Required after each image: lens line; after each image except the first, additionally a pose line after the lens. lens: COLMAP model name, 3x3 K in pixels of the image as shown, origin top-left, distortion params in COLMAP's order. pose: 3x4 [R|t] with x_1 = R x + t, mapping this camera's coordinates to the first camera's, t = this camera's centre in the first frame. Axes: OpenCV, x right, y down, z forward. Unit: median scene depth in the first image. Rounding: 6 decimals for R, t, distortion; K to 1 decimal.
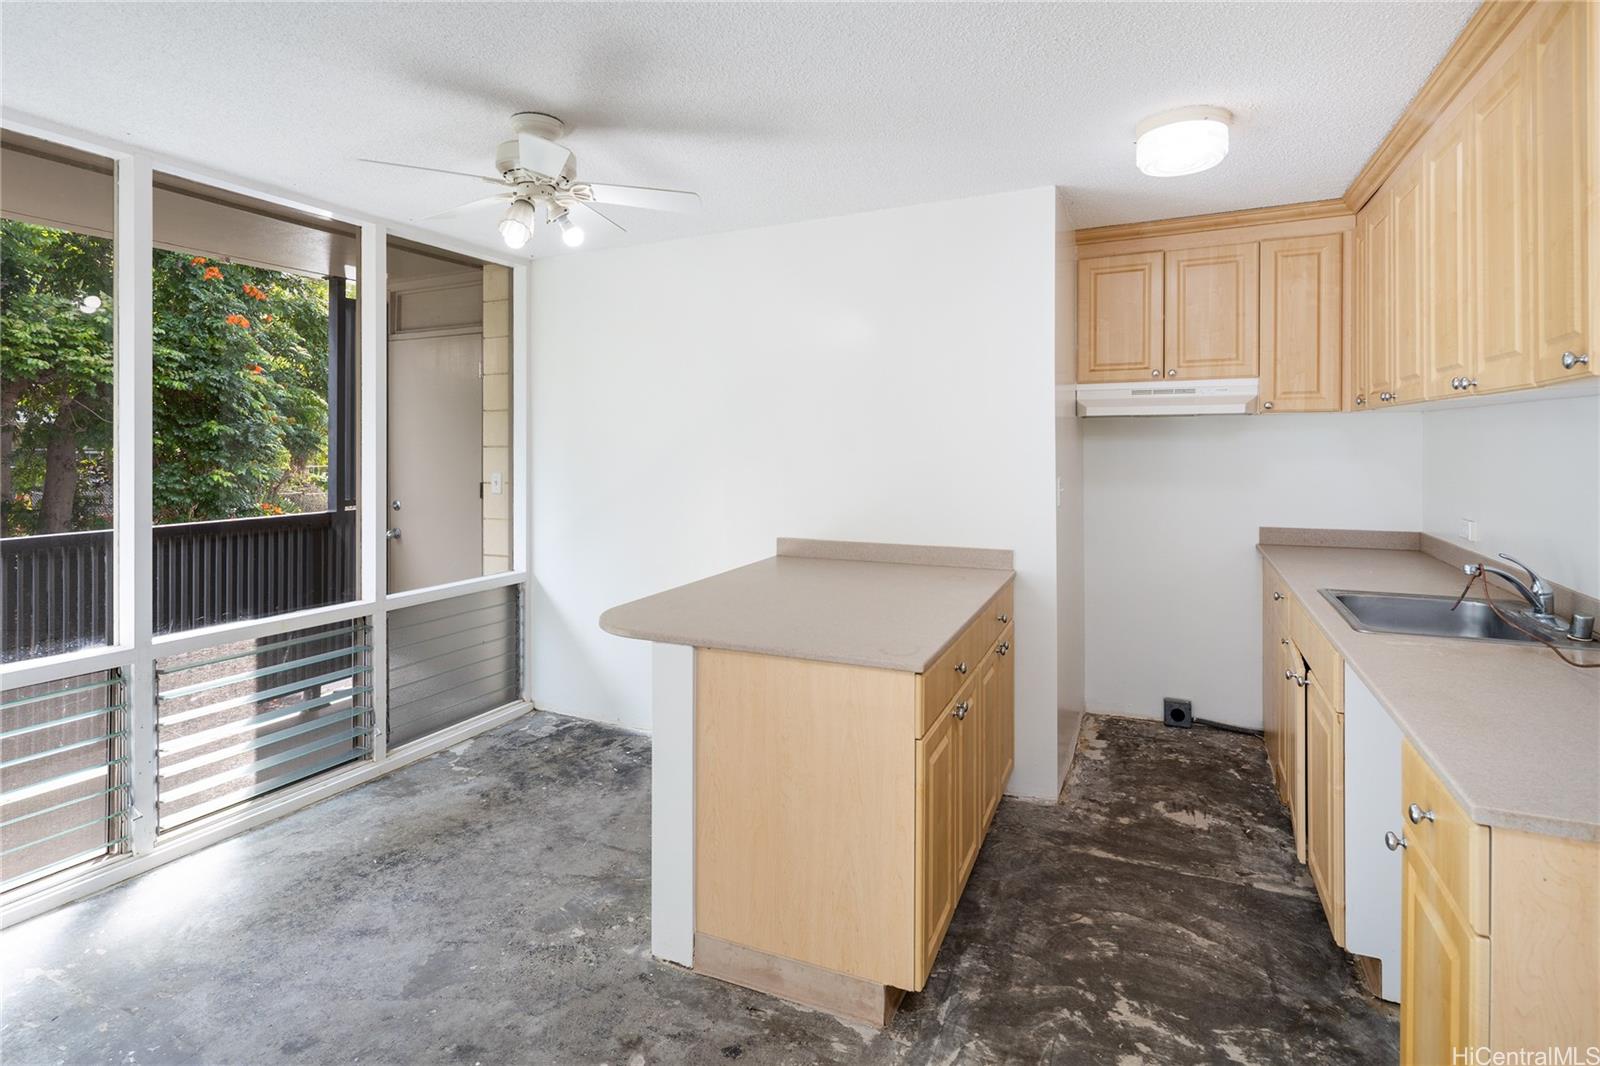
lens RADIAL K [[776.5, 0, 776.3], [0, 776.5, 449.4], [0, 0, 1]] dist [0.001515, -0.003225]
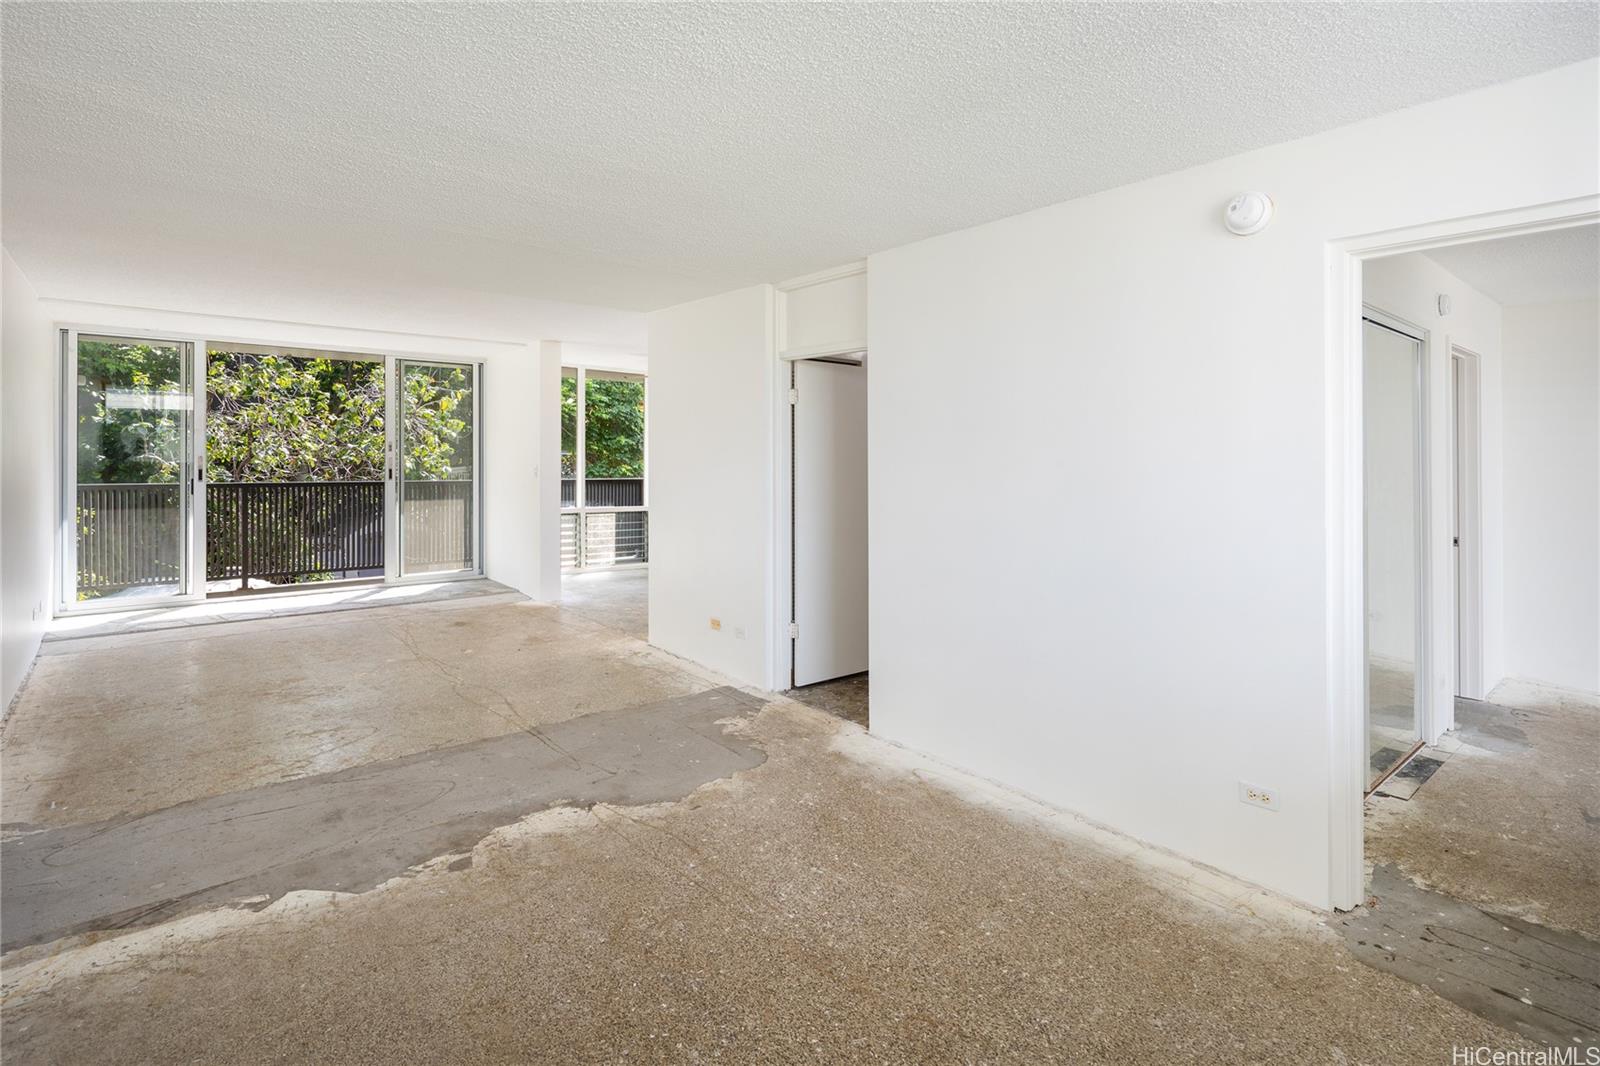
lens RADIAL K [[776.5, 0, 801.4], [0, 776.5, 529.7], [0, 0, 1]] dist [0.001515, -0.003225]
pose [[0.910917, 0.059953, -0.408211, 0.370277], [-0.024855, 0.995563, 0.090754, 0.003736], [0.411841, -0.072523, 0.908365, -0.435968]]
